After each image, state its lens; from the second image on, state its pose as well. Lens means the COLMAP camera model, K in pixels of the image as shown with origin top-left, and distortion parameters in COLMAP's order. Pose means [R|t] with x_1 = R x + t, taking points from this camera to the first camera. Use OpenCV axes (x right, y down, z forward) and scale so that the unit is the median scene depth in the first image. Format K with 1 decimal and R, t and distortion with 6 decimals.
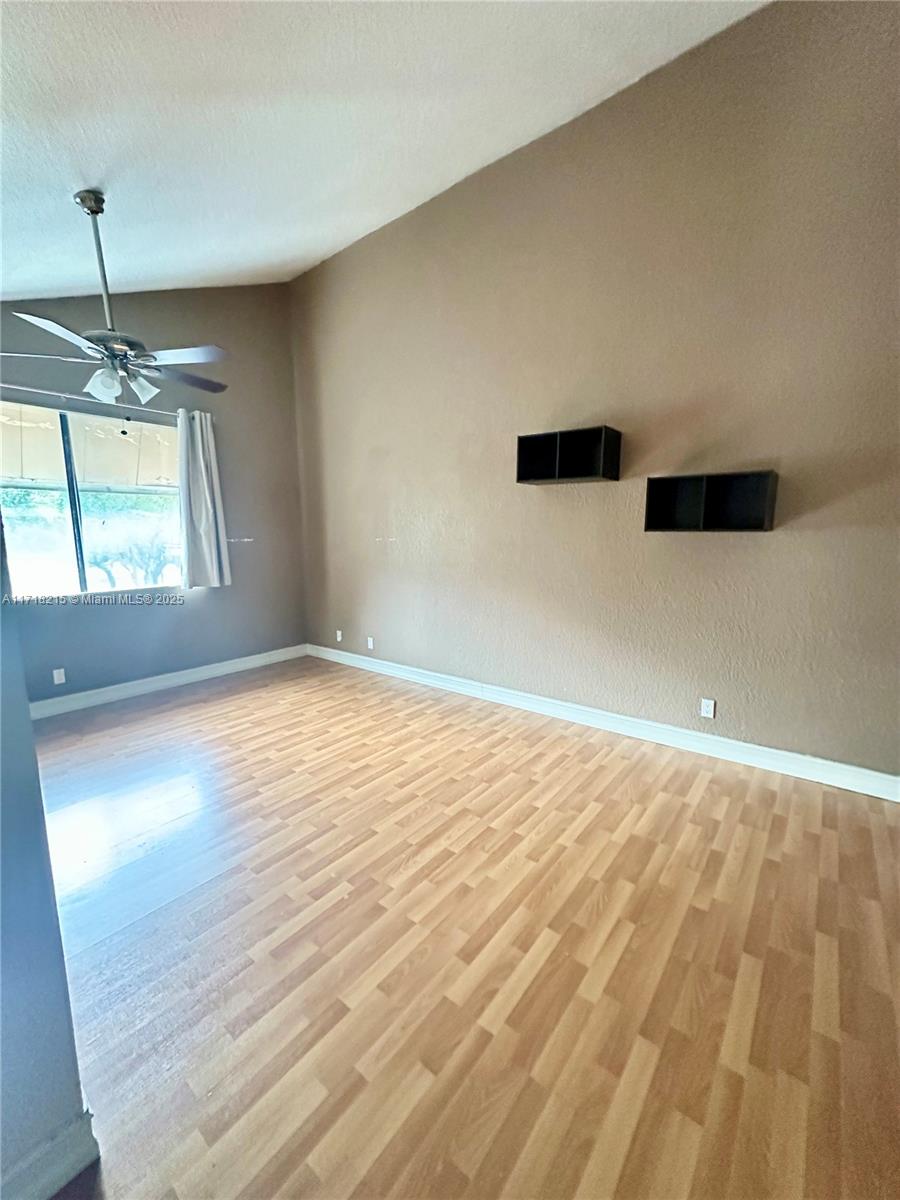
lens RADIAL K [[478.3, 0, 450.0], [0, 478.3, 600.0], [0, 0, 1]] dist [0.002292, -0.002627]
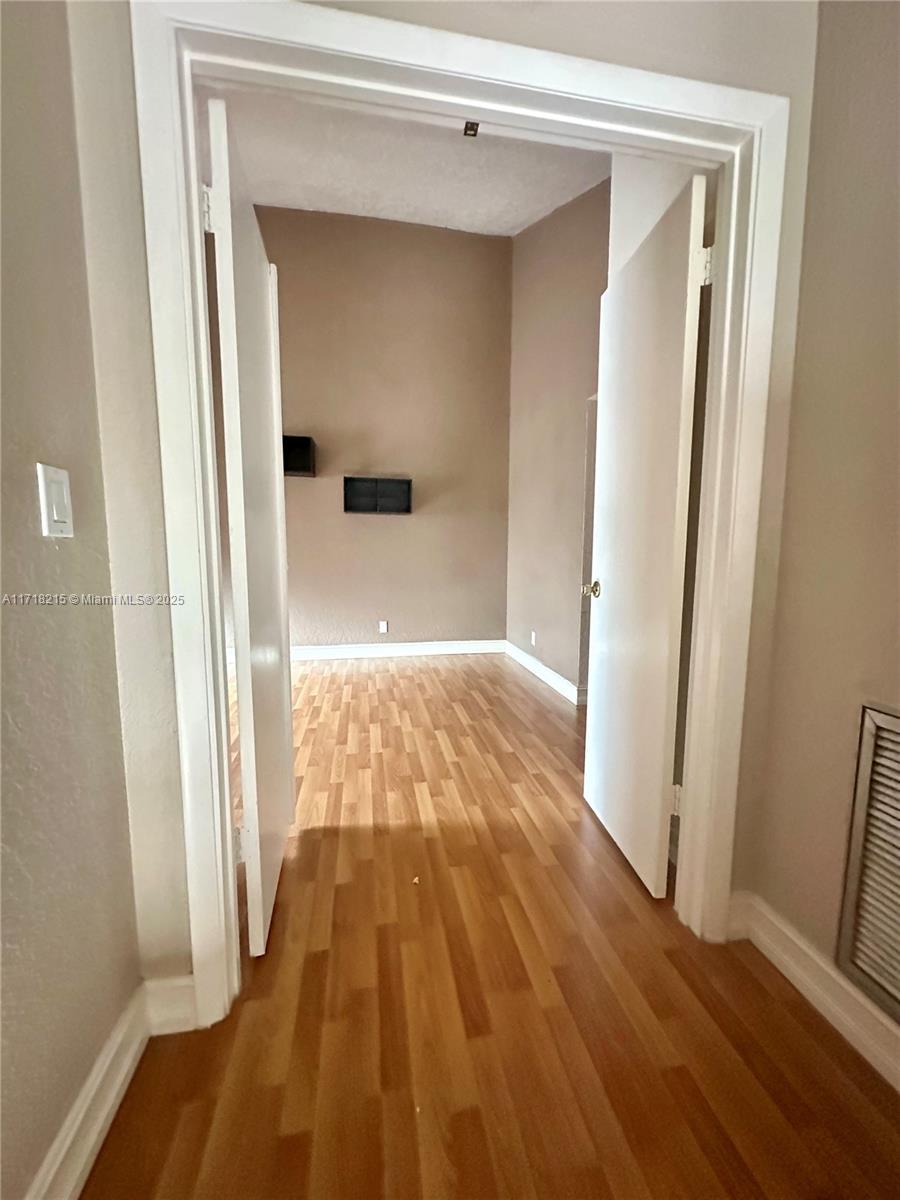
lens RADIAL K [[478.3, 0, 450.0], [0, 478.3, 600.0], [0, 0, 1]] dist [0.002292, -0.002627]
pose [[0.659892, -0.070541, 0.748042, -0.598023], [0.096052, 0.995334, 0.009127, 0.174345], [-0.745196, 0.065828, 0.663589, -0.267647]]
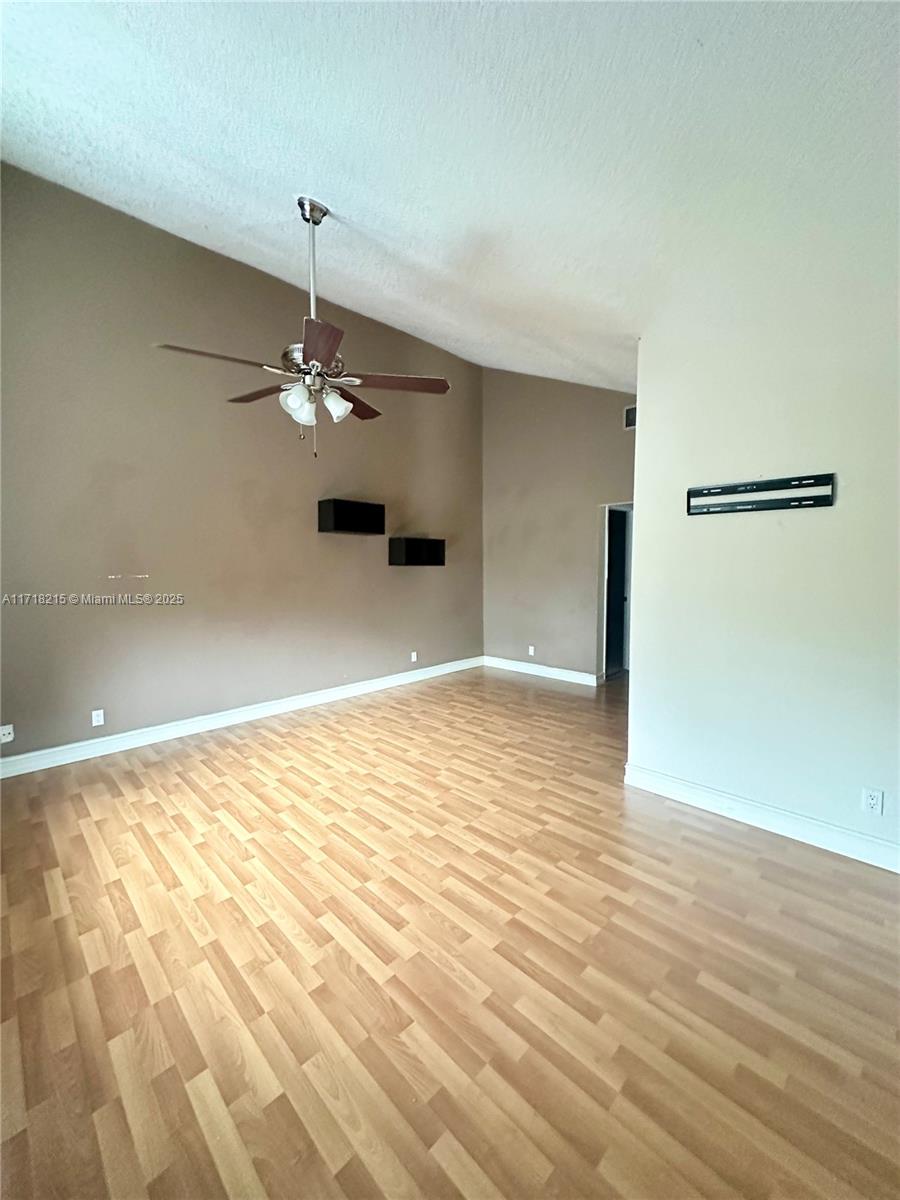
lens RADIAL K [[478.3, 0, 450.0], [0, 478.3, 600.0], [0, 0, 1]] dist [0.002292, -0.002627]
pose [[0.120404, -0.068297, 0.990373, -1.620664], [0.147460, 0.987794, 0.050192, -0.090287], [-0.981712, 0.139997, 0.129006, 0.697038]]
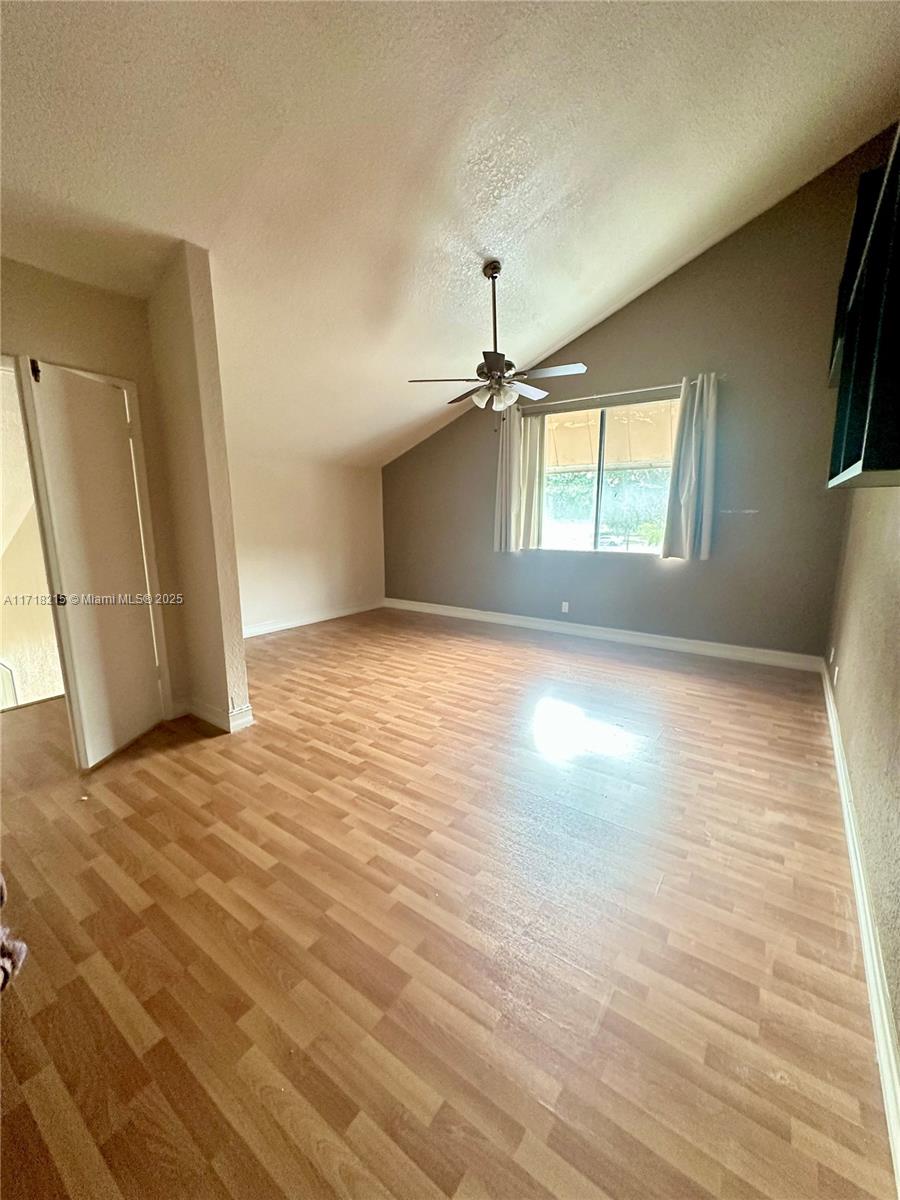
lens RADIAL K [[478.3, 0, 450.0], [0, 478.3, 600.0], [0, 0, 1]] dist [0.002292, -0.002627]
pose [[0.055256, 0.192028, -0.979833, 0.817757], [-0.138265, 0.973349, 0.182960, -0.107599], [0.988853, 0.125367, 0.080334, 0.846619]]
